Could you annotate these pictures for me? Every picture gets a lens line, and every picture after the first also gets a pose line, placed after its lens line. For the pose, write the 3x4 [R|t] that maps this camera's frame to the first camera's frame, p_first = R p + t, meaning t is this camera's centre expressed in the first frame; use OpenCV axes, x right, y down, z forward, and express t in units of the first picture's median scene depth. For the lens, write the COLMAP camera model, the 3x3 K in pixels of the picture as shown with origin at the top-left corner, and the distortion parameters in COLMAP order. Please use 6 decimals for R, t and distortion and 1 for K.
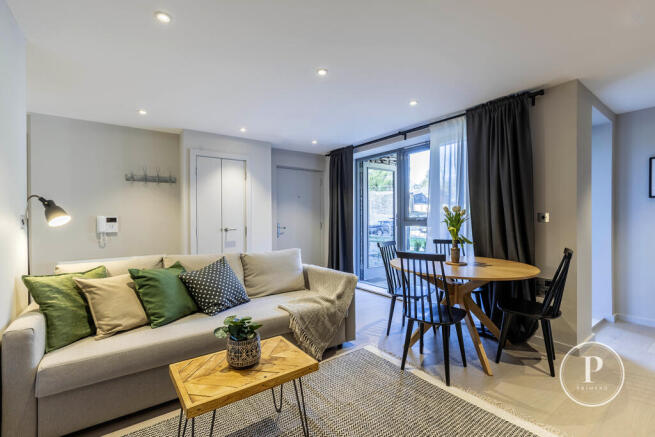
lens RADIAL K [[296.0, 0, 329.2], [0, 296.0, 218.4], [0, 0, 1]] dist [-0.004945, 0.000548]
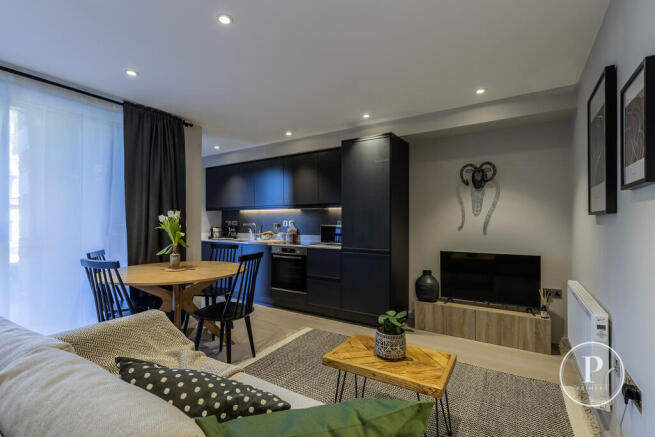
lens RADIAL K [[296.0, 0, 328.5], [0, 296.0, 219.4], [0, 0, 1]] dist [-0.004945, 0.000548]
pose [[-0.362230, 0.012209, 0.932009, -0.919546], [0.003414, 0.999925, -0.011771, -0.001464], [-0.932083, -0.001082, -0.362244, 1.204376]]
